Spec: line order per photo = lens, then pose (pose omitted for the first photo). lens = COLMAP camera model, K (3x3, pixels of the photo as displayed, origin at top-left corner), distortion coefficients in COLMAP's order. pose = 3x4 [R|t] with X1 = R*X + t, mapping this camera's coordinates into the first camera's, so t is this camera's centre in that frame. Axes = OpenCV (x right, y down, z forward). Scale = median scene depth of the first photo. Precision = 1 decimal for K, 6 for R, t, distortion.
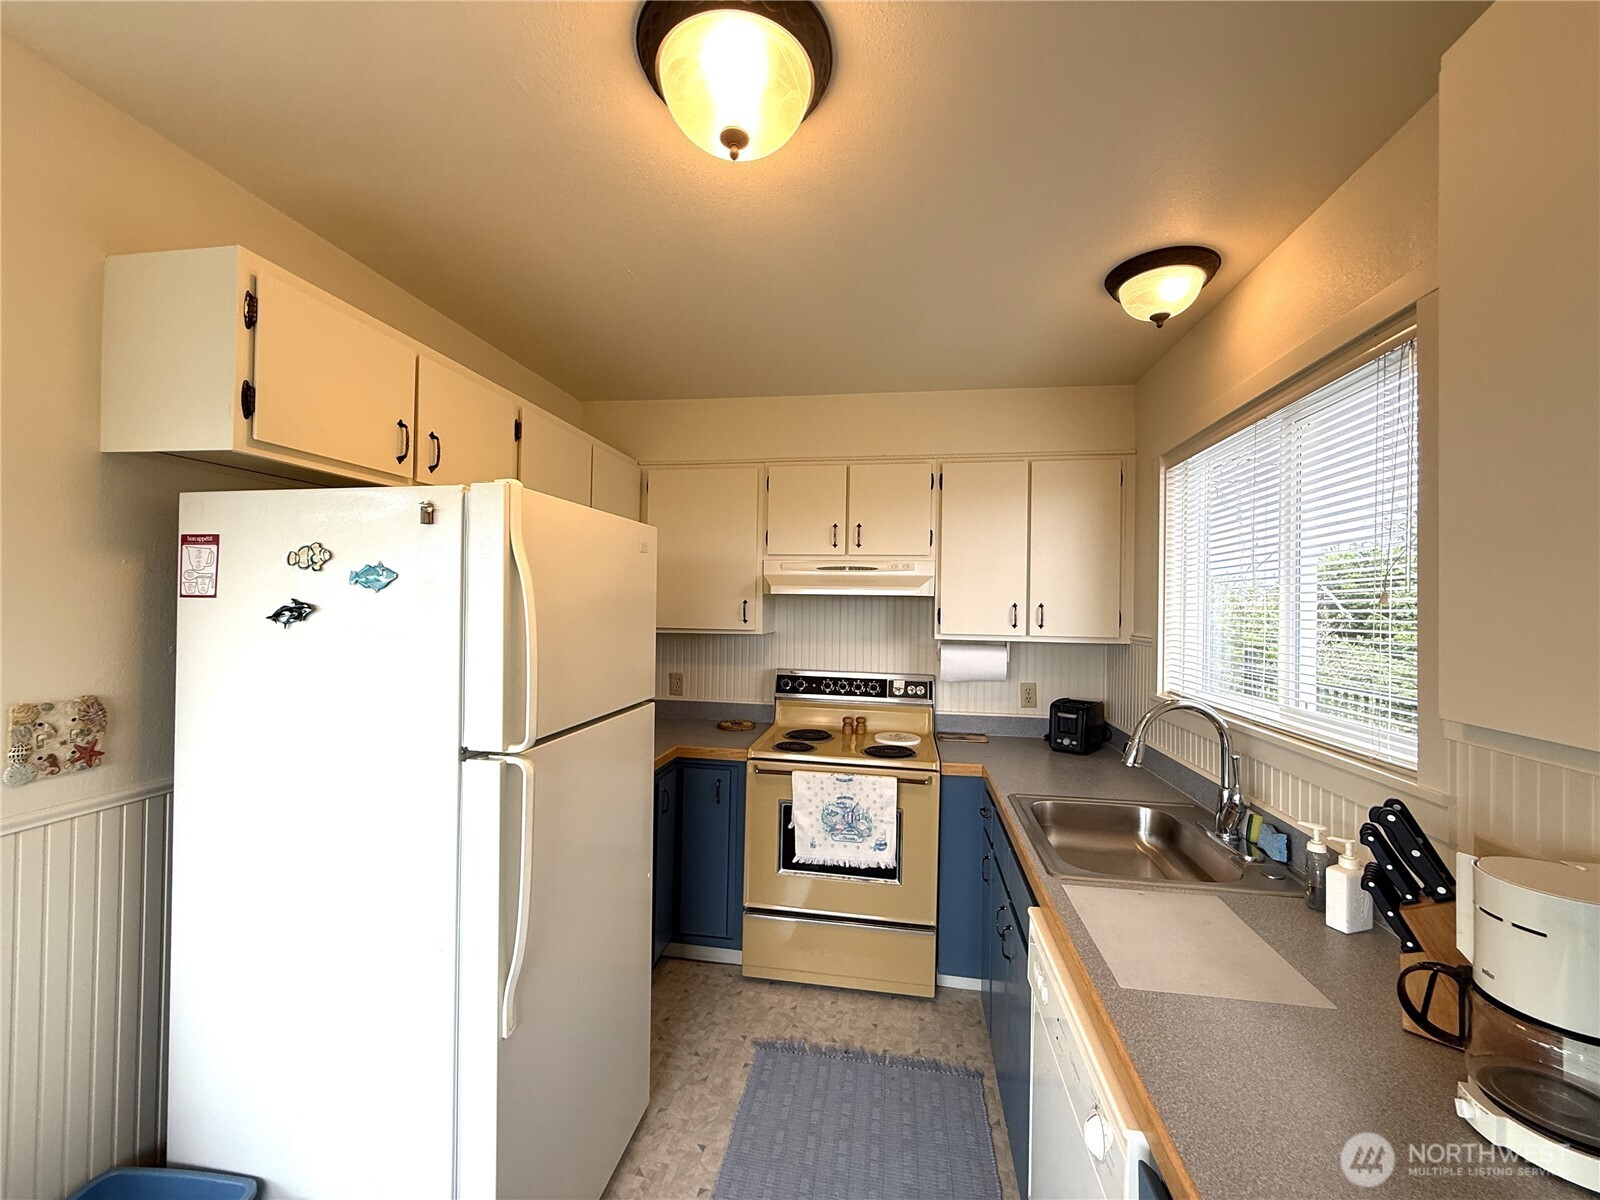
lens RADIAL K [[638.7, 0, 795.4], [0, 638.7, 601.5], [0, 0, 1]] dist [-0.000988, 0.000335]
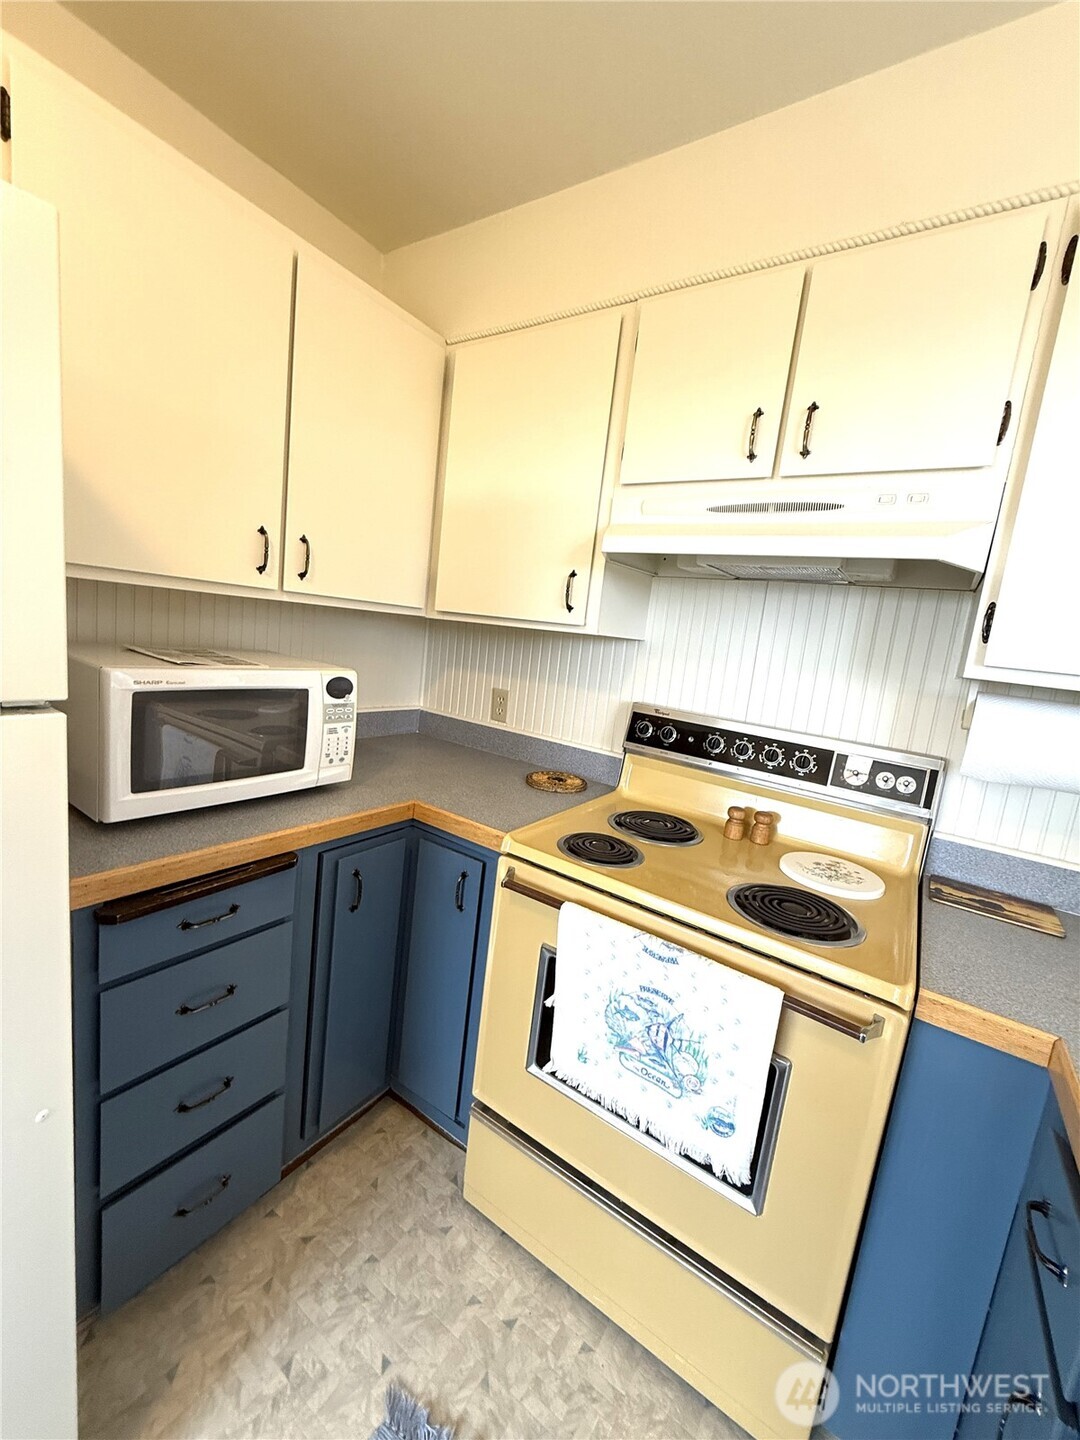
lens RADIAL K [[574.8, 0, 542.3], [0, 574.8, 716.2], [0, 0, 1]] dist [-0.000988, 0.000335]
pose [[0.906972, 0.146511, -0.394888, 0.114431], [-0.095559, 0.984680, 0.145857, 0.052652], [0.410208, -0.094554, 0.907077, 0.516440]]
